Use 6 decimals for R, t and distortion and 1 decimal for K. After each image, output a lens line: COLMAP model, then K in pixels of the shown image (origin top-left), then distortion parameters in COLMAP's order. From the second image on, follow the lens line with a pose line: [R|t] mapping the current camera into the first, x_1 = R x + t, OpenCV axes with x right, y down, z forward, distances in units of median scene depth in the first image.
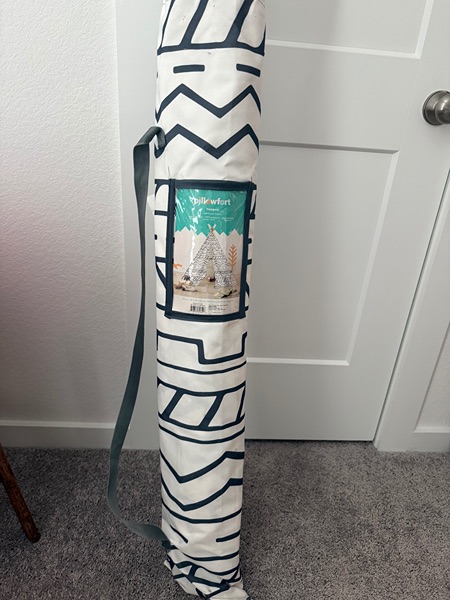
lens RADIAL K [[414.3, 0, 225.0], [0, 414.3, 300.0], [0, 0, 1]] dist [0.005905, -0.031067]
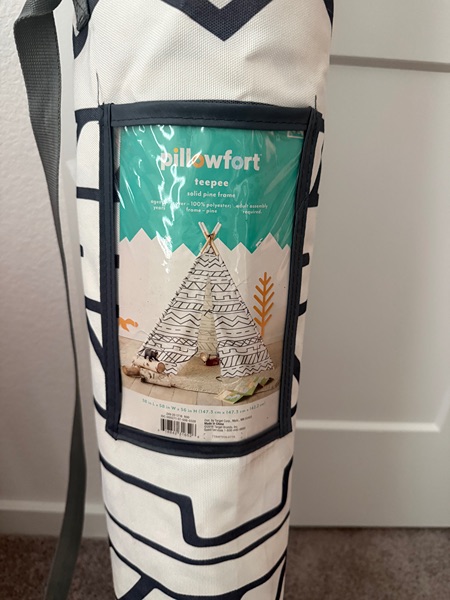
lens RADIAL K [[414.3, 0, 225.0], [0, 414.3, 300.0], [0, 0, 1]] dist [0.005905, -0.031067]
pose [[0.998645, 0.003700, -0.051910, 0.001736], [-0.001228, 0.998867, 0.047571, -0.124787], [0.052027, -0.047443, 0.997518, 0.595441]]
